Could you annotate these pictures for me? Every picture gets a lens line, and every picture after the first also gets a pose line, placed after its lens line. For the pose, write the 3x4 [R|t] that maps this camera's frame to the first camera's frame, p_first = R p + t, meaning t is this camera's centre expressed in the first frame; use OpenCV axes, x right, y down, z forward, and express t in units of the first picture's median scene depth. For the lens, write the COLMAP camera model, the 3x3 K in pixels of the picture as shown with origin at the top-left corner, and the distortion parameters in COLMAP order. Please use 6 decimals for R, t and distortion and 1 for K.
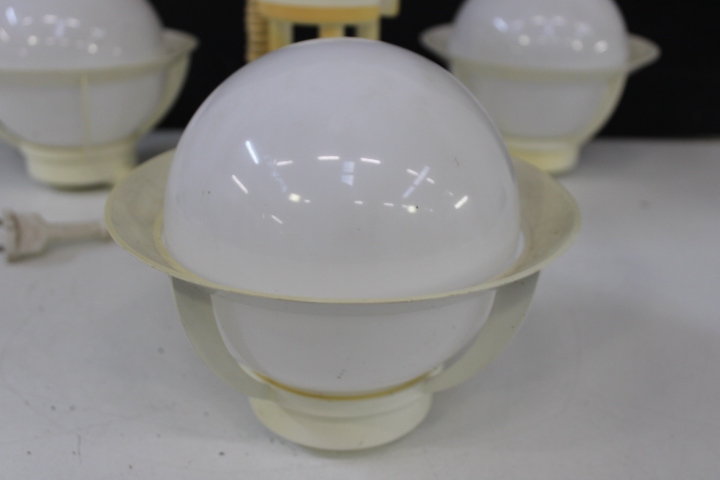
lens RADIAL K [[825.3, 0, 358.7], [0, 825.3, 245.7], [0, 0, 1]] dist [-0.062354, 0.000000]
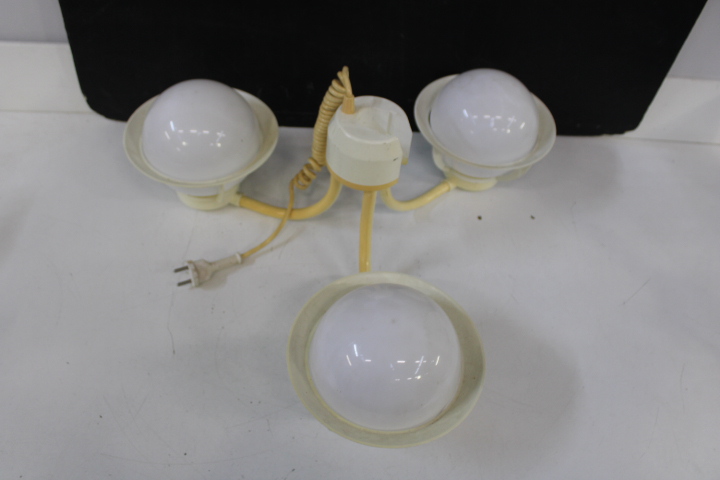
lens RADIAL K [[640.3, 0, 364.0], [0, 640.3, 272.4], [0, 0, 1]] dist [-0.103687, 0.032757]
pose [[0.997830, 0.009730, 0.065117, -0.193772], [-0.038482, 0.888689, 0.456892, -1.041704], [-0.053423, -0.458407, 0.887135, -0.475292]]
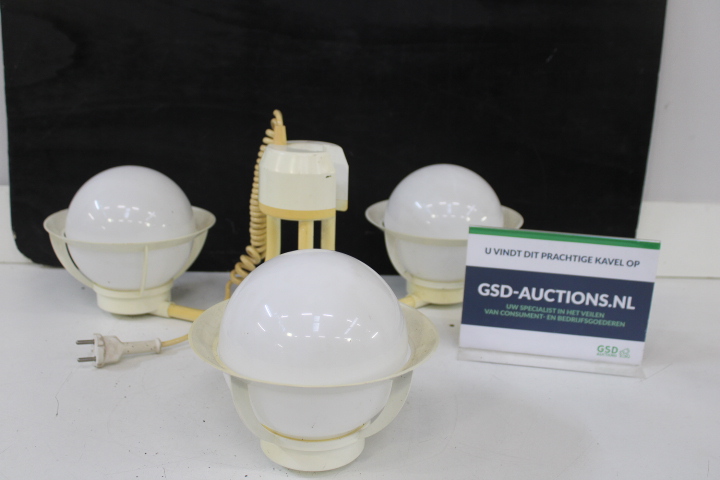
lens RADIAL K [[778.4, 0, 362.3], [0, 778.4, 240.3], [0, 0, 1]] dist [-0.073030, 0.000000]
pose [[0.998940, -0.002991, 0.045942, 0.009631], [0.009249, 0.990581, -0.136615, -0.022230], [-0.045100, 0.136895, 0.989558, -0.750522]]
